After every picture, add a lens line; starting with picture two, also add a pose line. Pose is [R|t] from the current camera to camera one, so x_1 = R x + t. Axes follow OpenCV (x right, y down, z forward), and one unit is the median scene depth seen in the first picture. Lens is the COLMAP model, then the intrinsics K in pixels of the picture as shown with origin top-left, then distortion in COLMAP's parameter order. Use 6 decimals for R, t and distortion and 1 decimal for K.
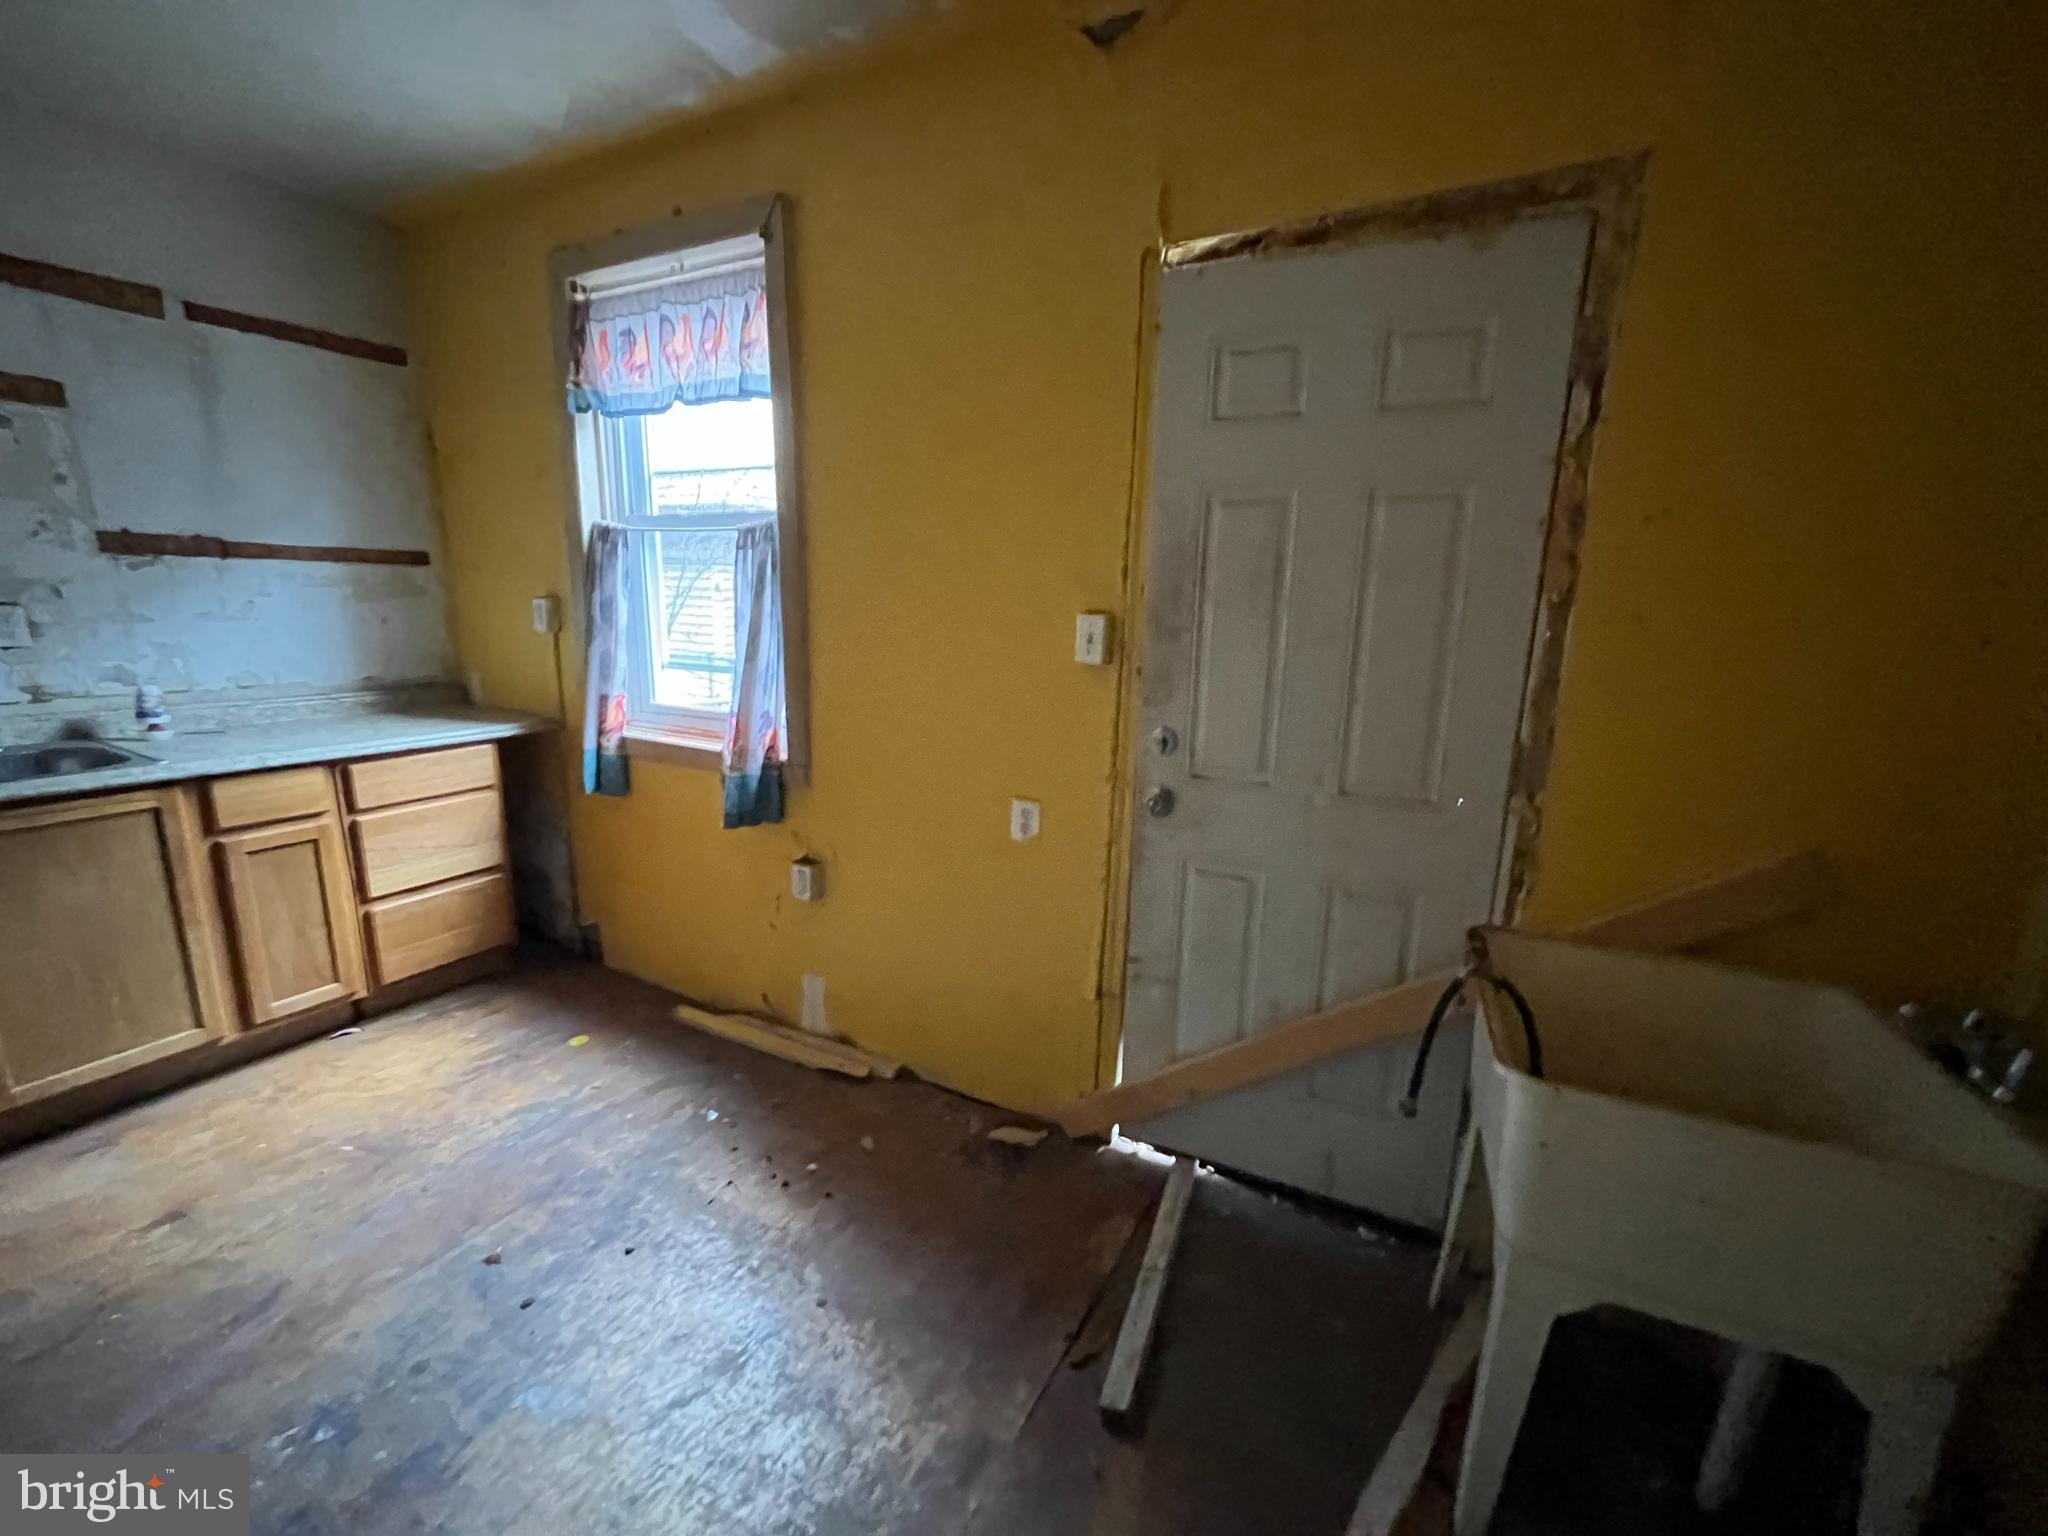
lens RADIAL K [[823.6, 0, 1023.9], [0, 823.6, 768.8], [0, 0, 1]] dist [-0.002505, -0.000430]
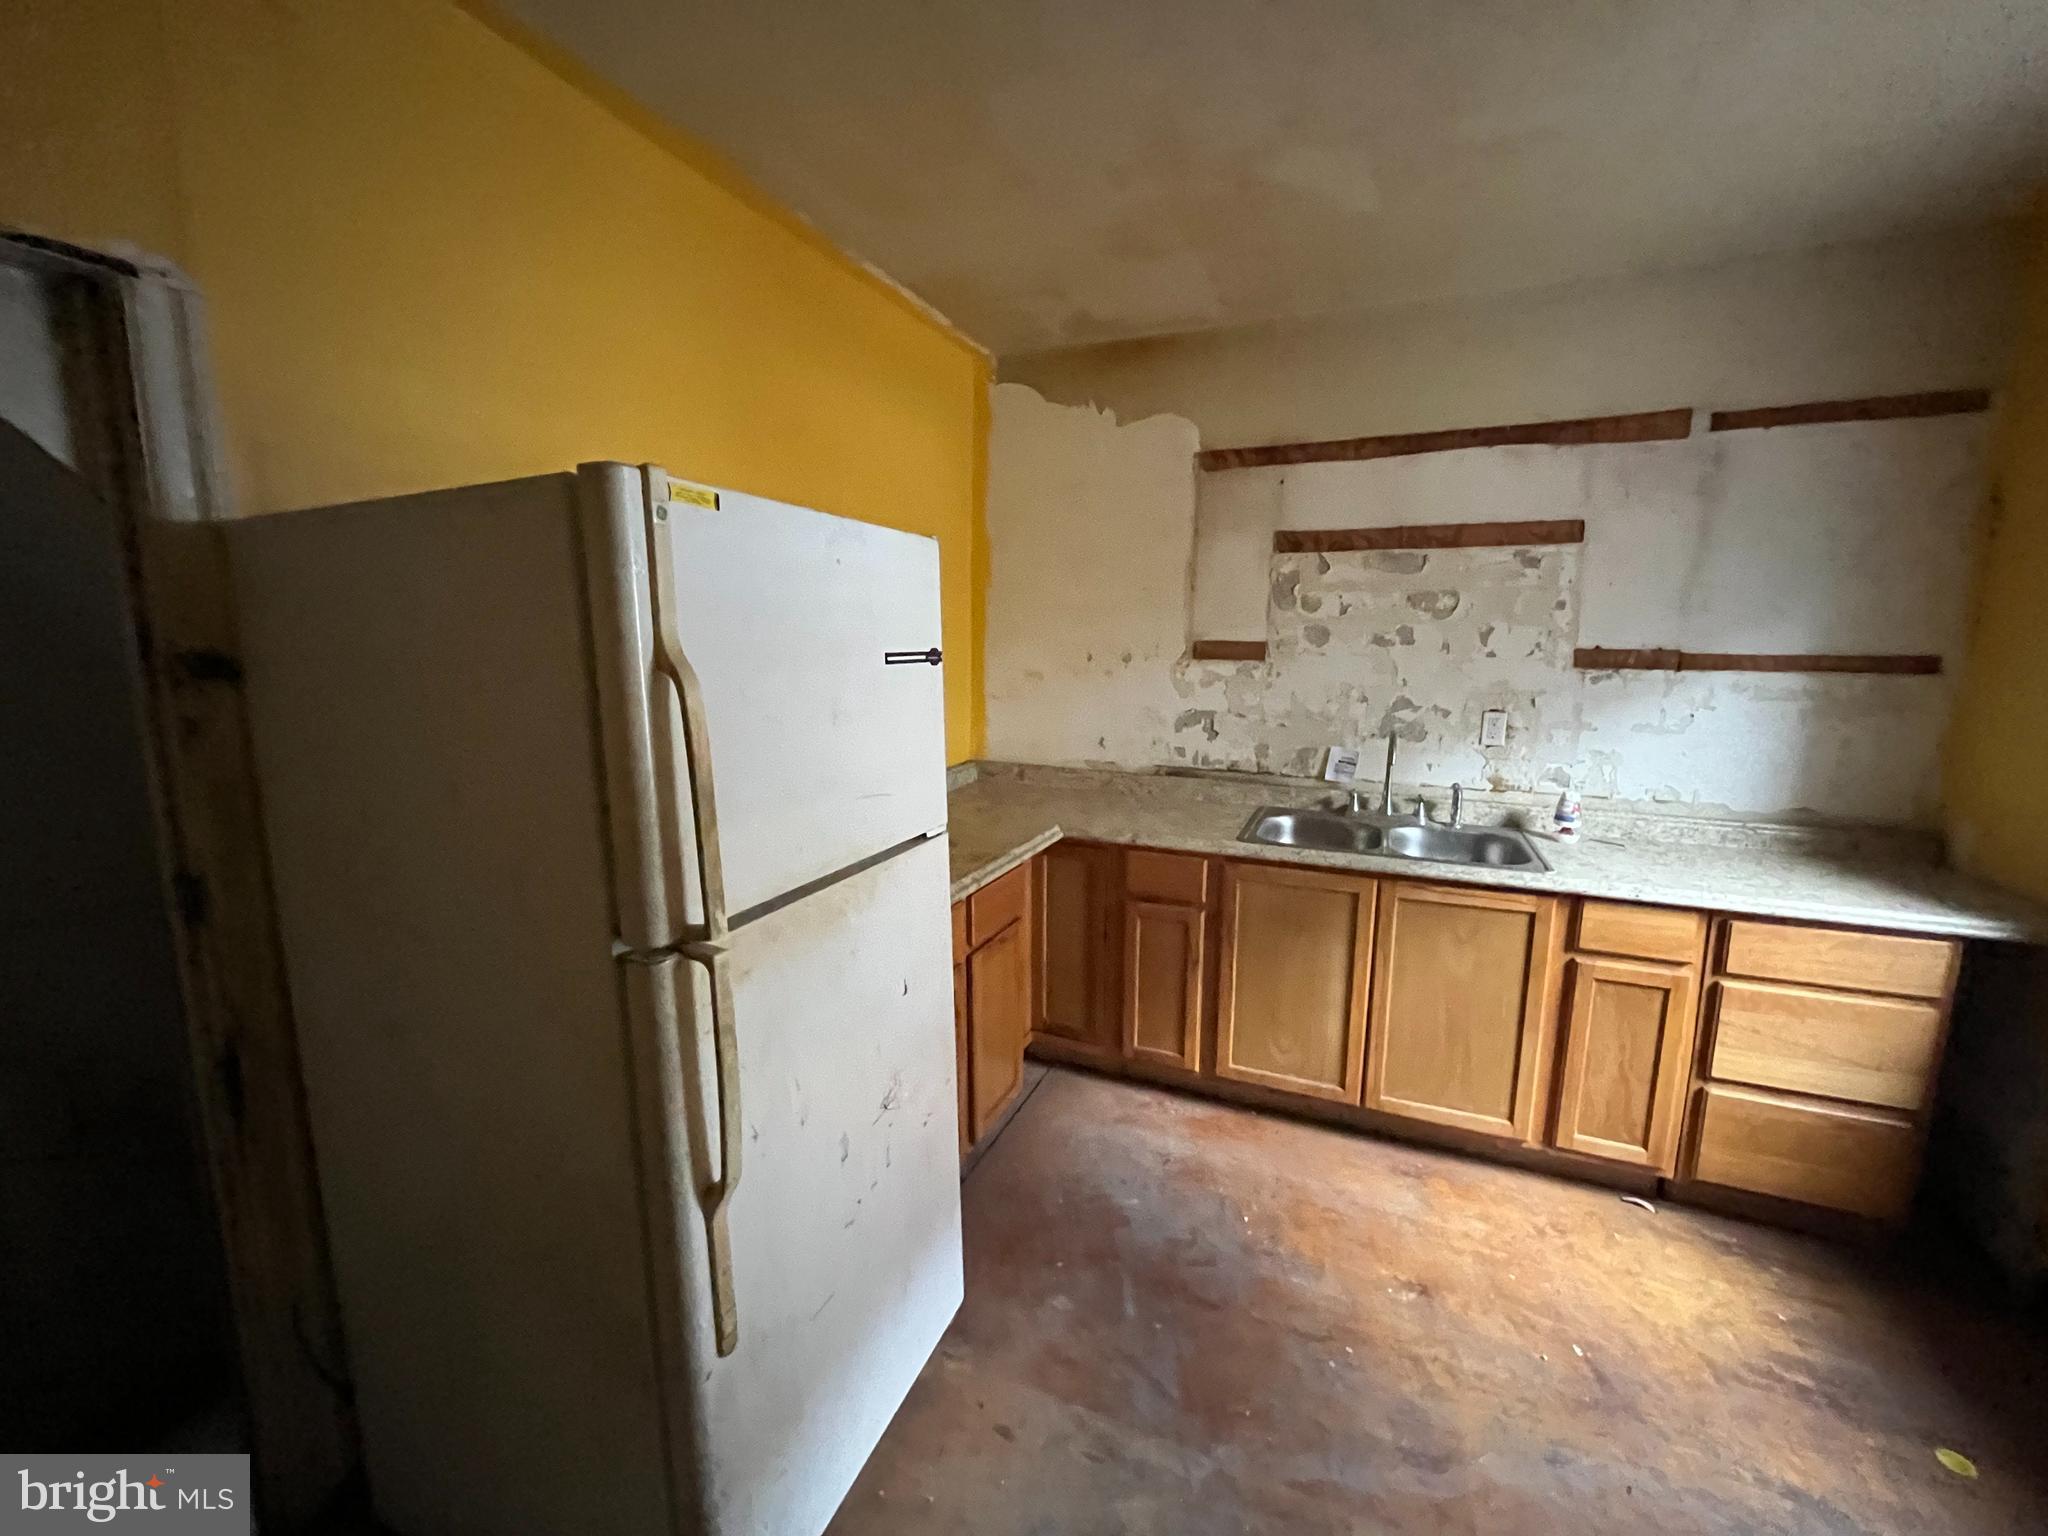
lens RADIAL K [[823.6, 0, 1021.5], [0, 823.6, 771.2], [0, 0, 1]] dist [-0.002505, -0.000430]
pose [[0.097702, 0.131674, -0.986467, -0.087561], [-0.211622, 0.971289, 0.108688, -0.090847], [0.972456, 0.198139, 0.122762, 0.167977]]
